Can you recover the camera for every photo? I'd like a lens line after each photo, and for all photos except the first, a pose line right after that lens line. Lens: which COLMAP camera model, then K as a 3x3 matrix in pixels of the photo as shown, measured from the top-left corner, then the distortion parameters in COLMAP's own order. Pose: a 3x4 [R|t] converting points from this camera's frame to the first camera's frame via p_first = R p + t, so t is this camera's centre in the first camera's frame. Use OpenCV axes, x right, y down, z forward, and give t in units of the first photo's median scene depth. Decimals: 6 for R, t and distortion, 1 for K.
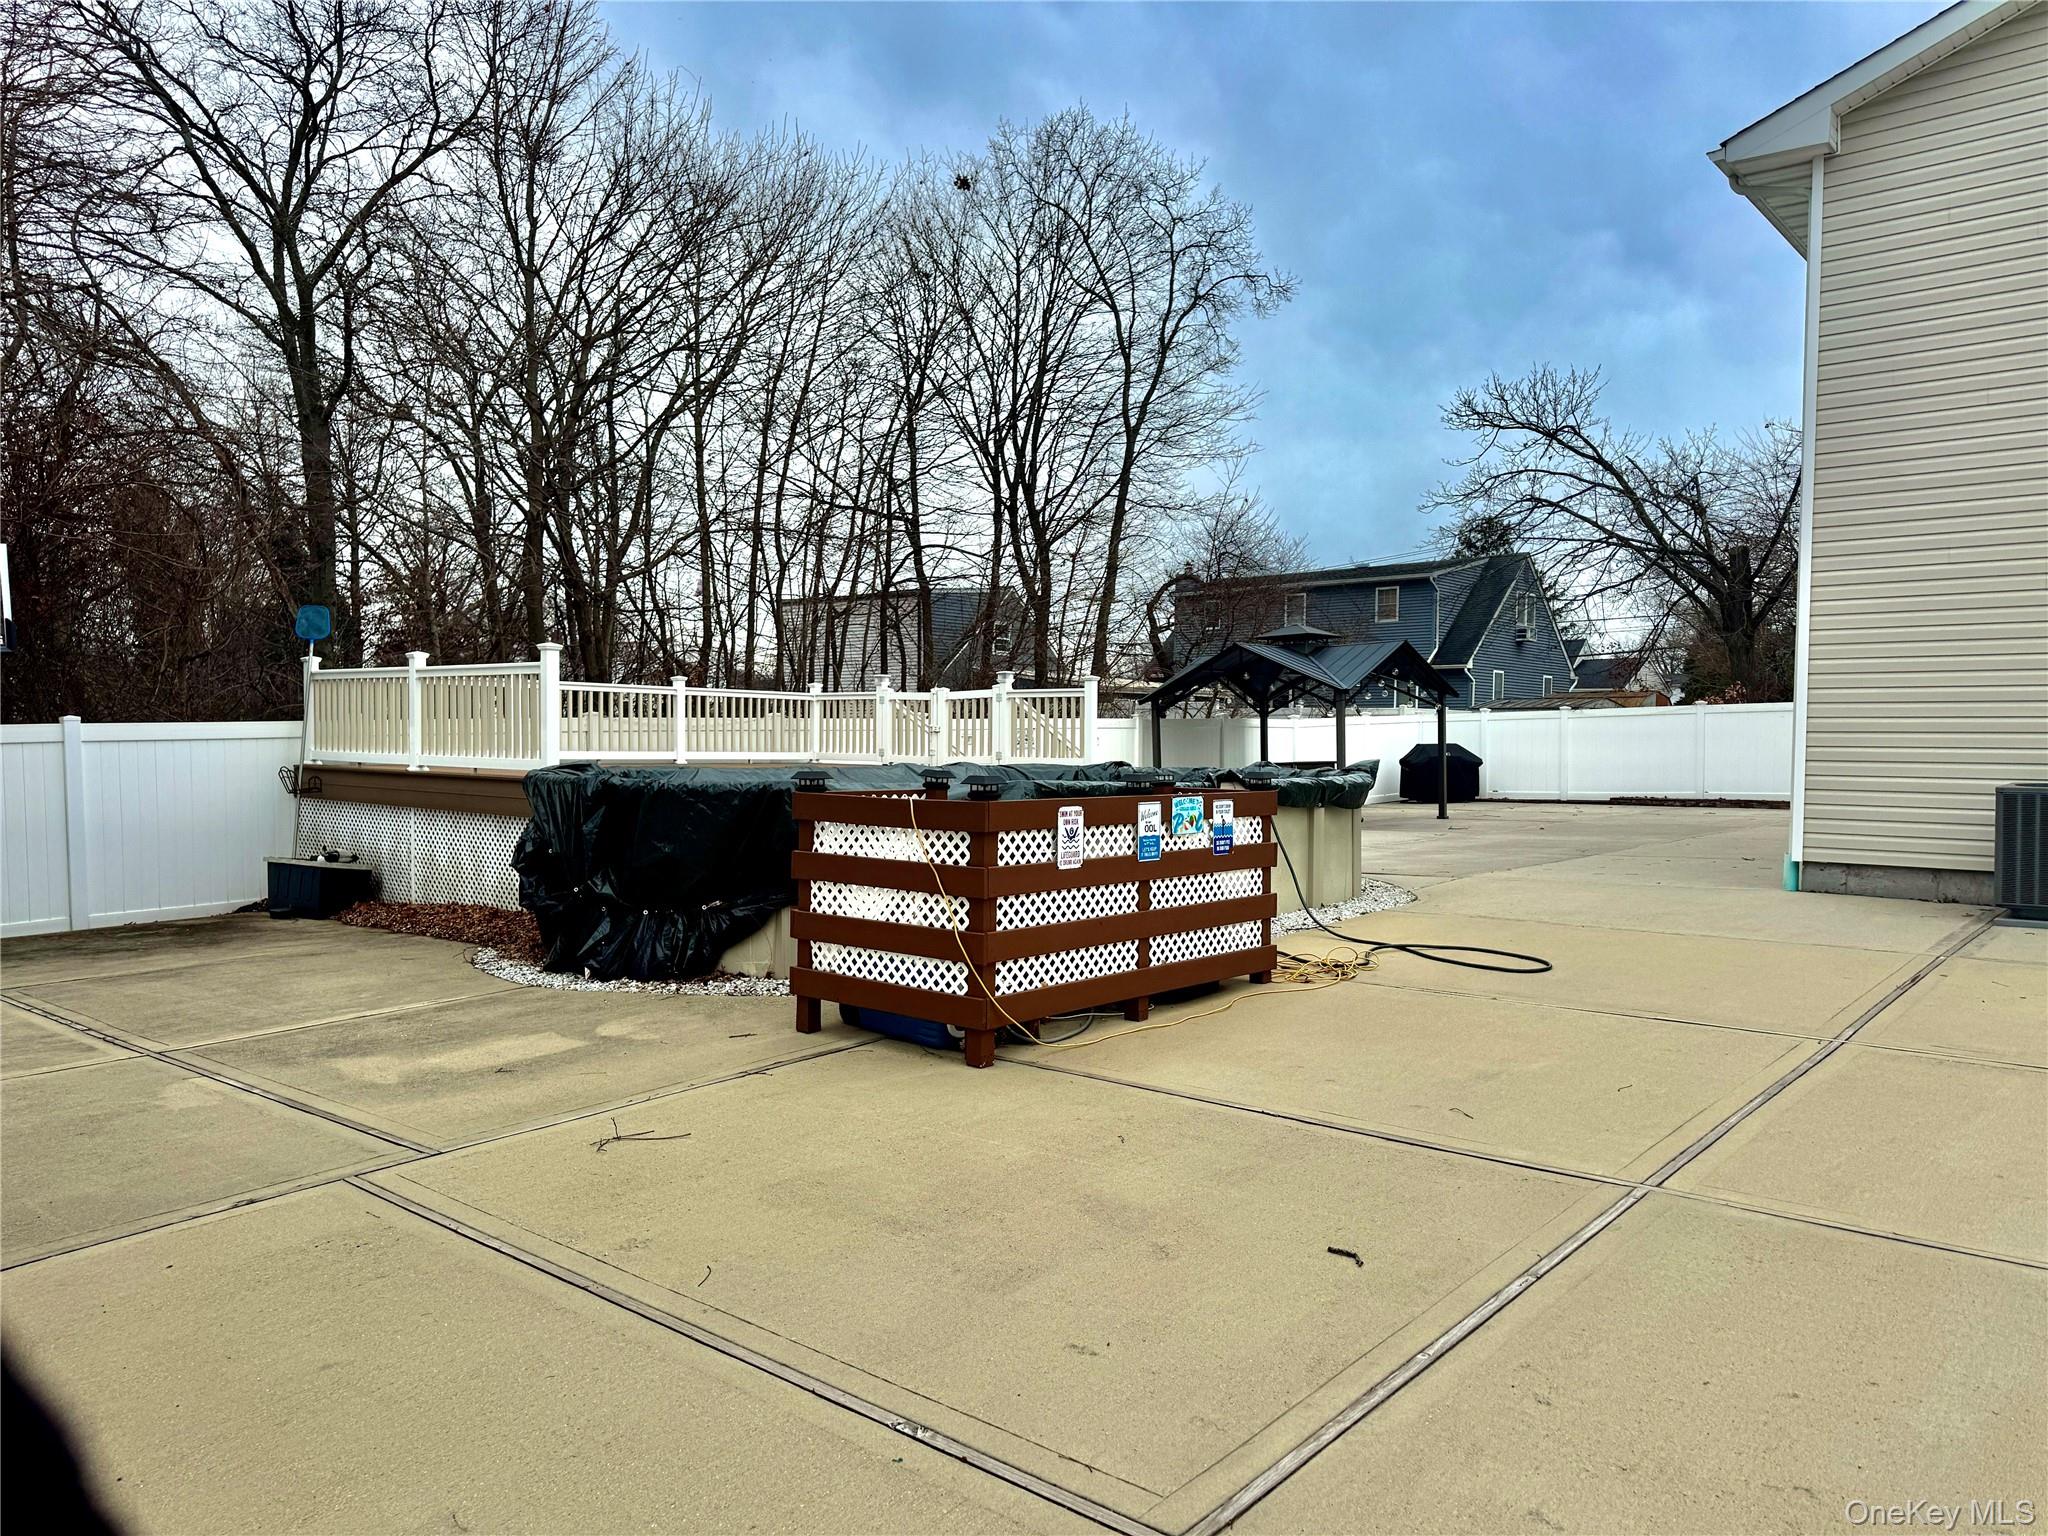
lens RADIAL K [[1450.4, 0, 1024.0], [0, 1450.4, 768.0], [0, 0, 1]] dist [0.129629, -0.177237]
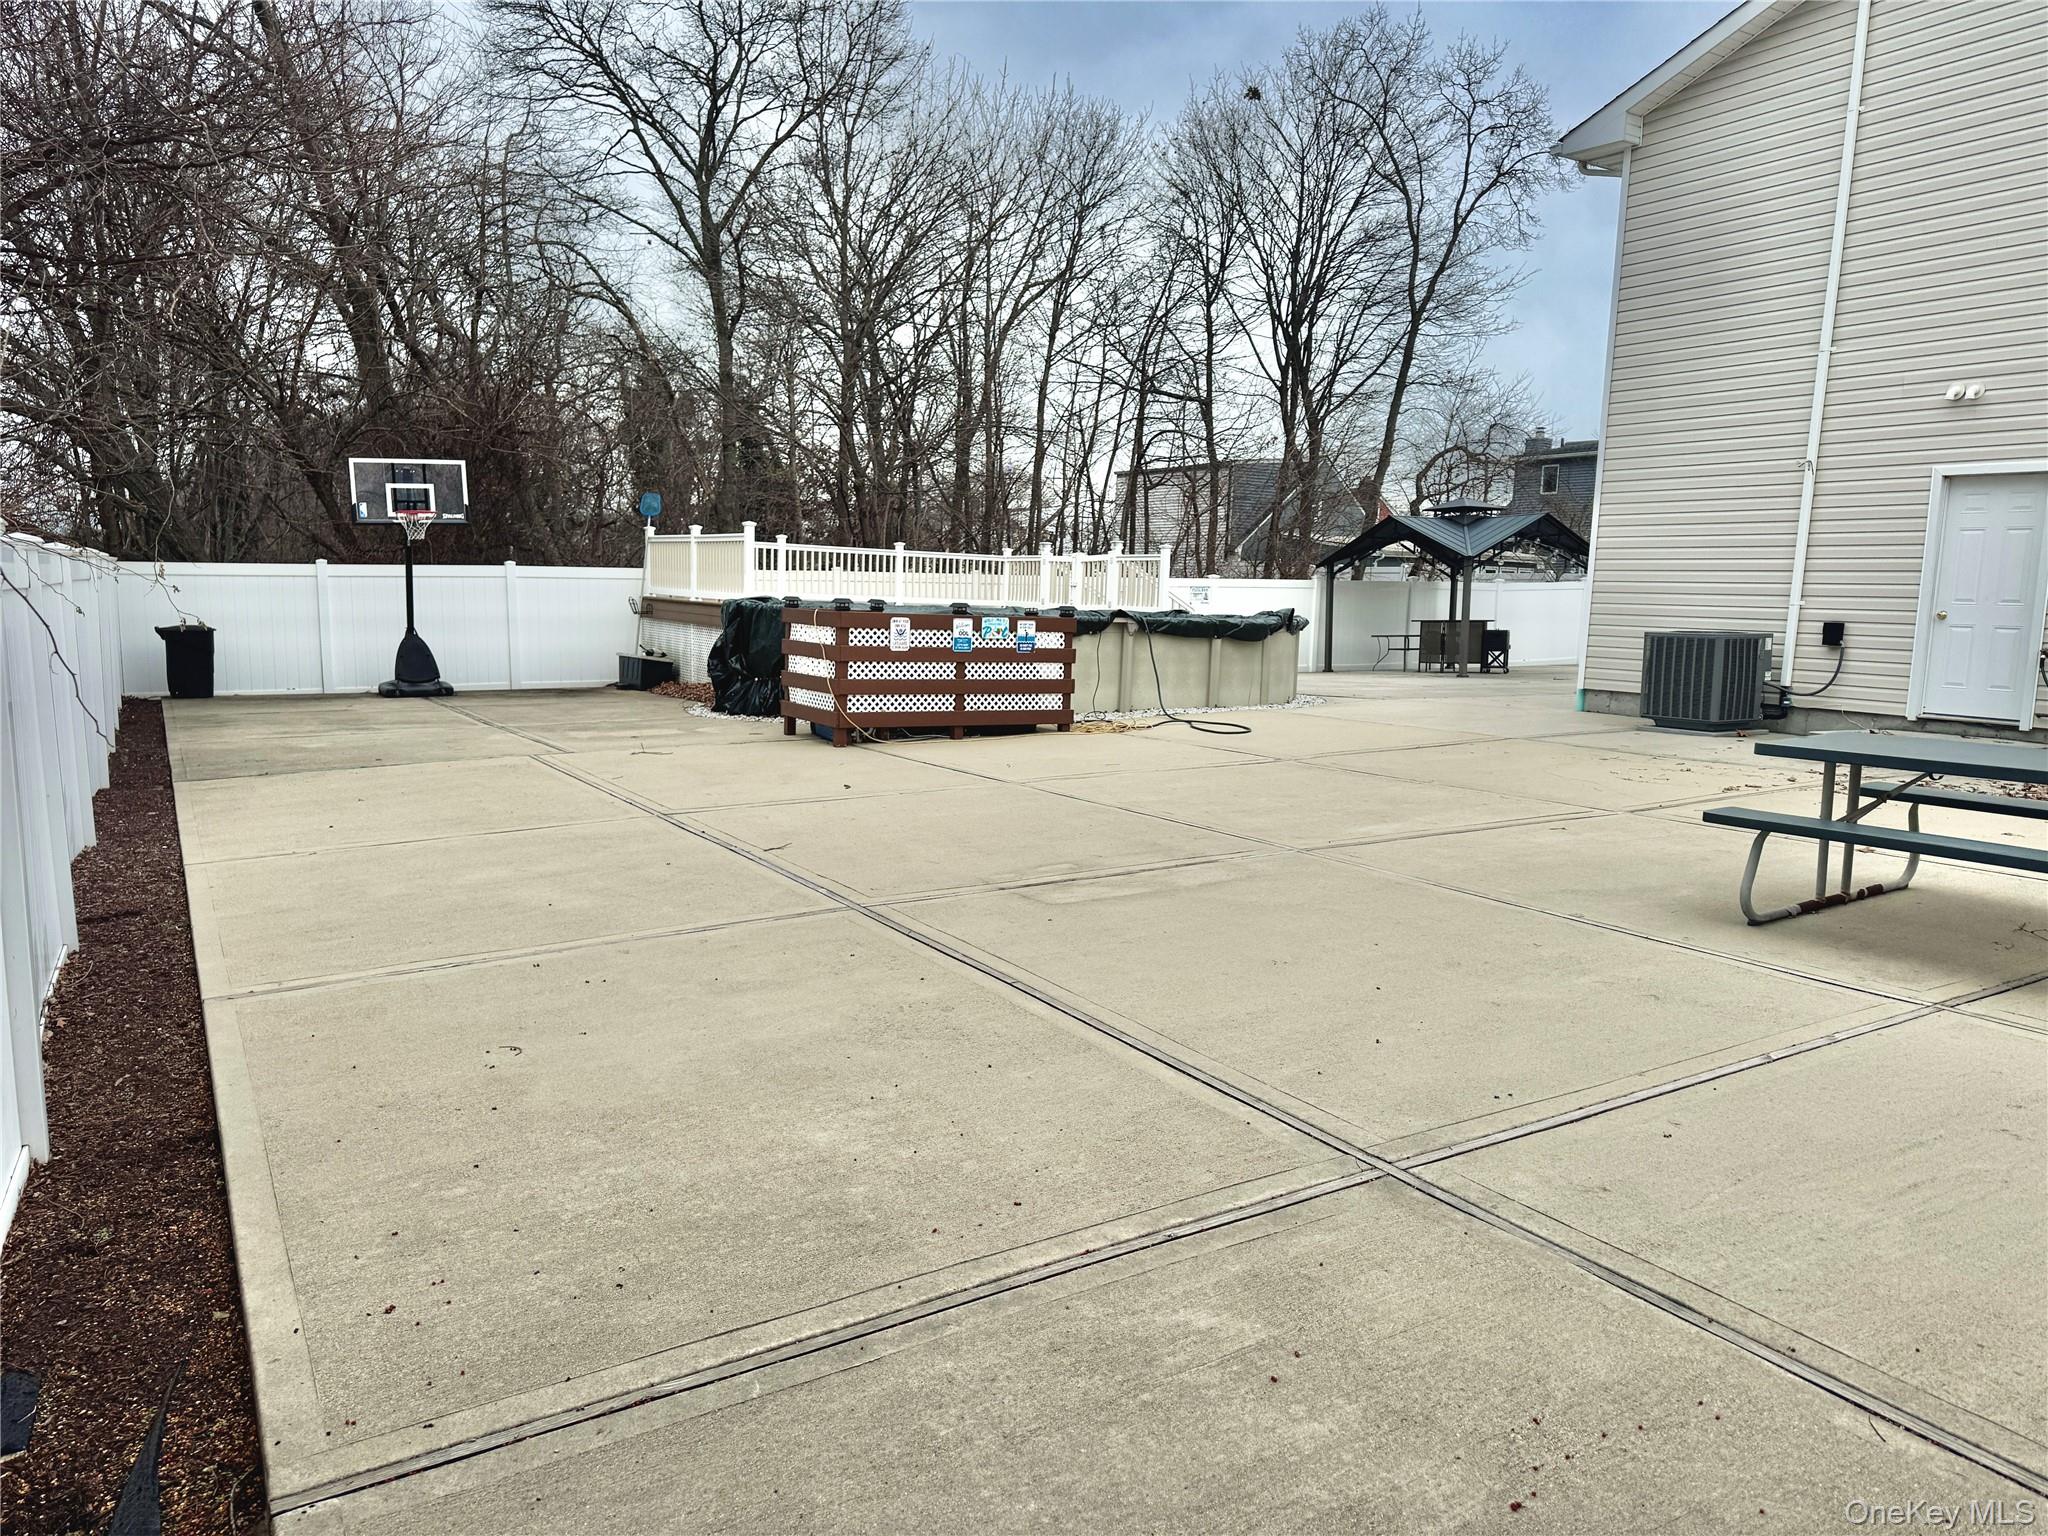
lens RADIAL K [[1450.4, 0, 1024.0], [0, 1450.4, 768.0], [0, 0, 1]] dist [0.129629, -0.177237]
pose [[0.951775, 0.057951, -0.301275, 0.227162], [-0.029784, 0.994813, 0.097263, 0.009657], [0.305349, -0.083599, 0.948564, -0.224255]]
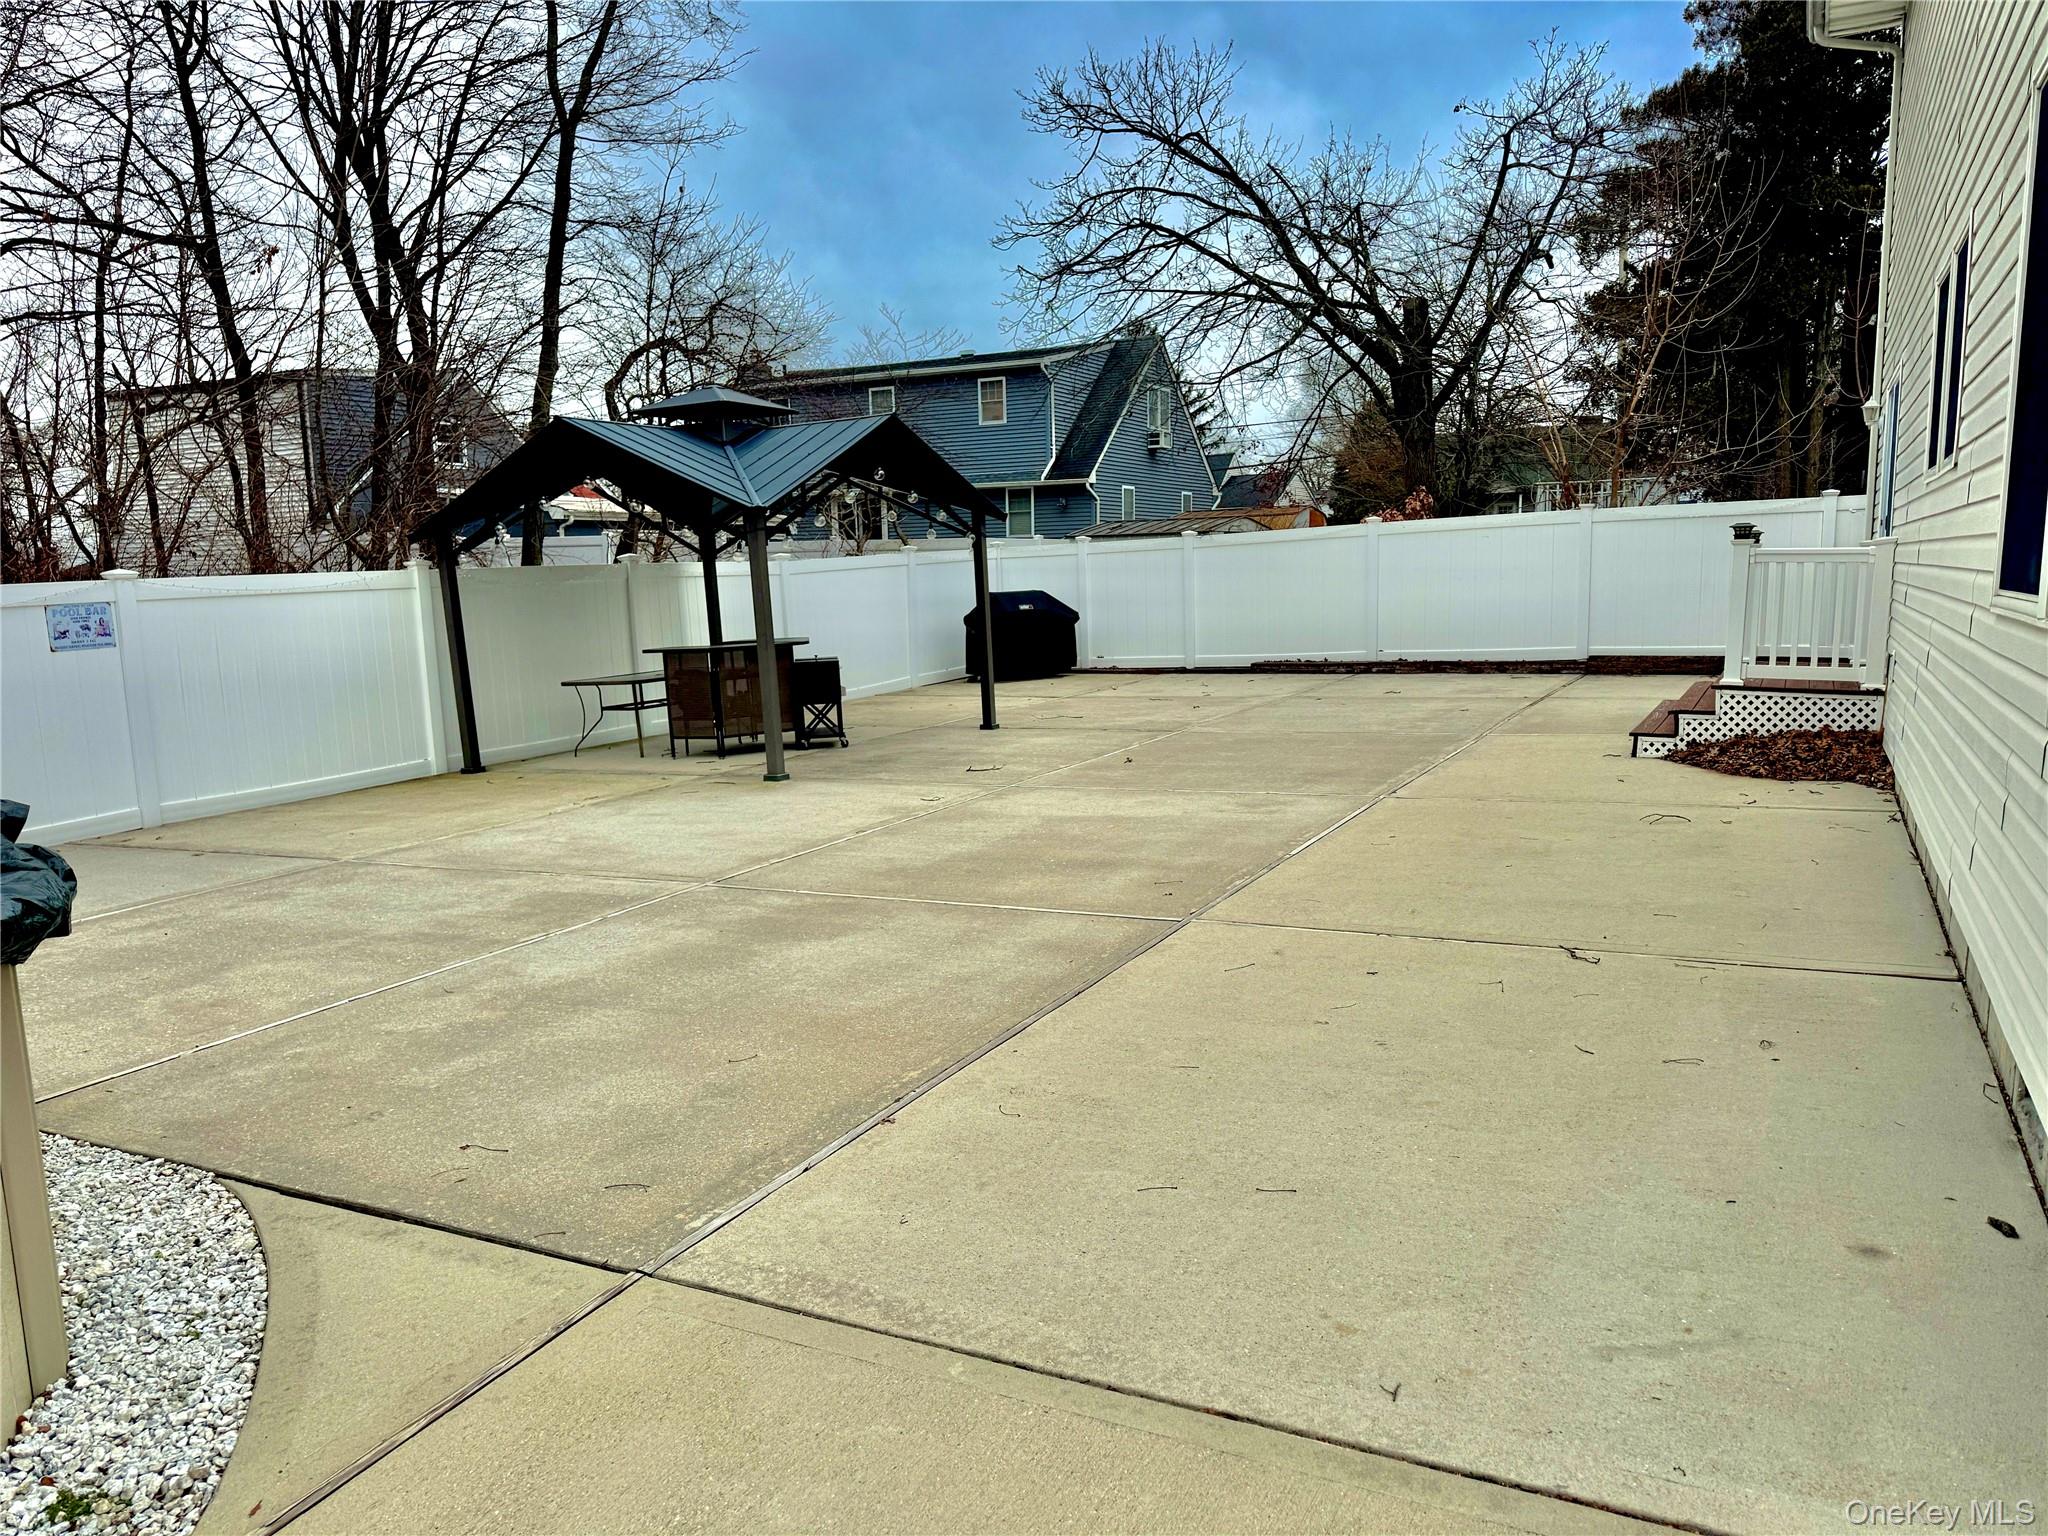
lens RADIAL K [[1450.4, 0, 1024.0], [0, 1450.4, 768.0], [0, 0, 1]] dist [0.129629, -0.177237]
pose [[0.975851, -0.060118, 0.210000, 0.183007], [0.035752, 0.992375, 0.117958, -0.018879], [-0.215490, -0.107601, 0.970560, 0.441435]]
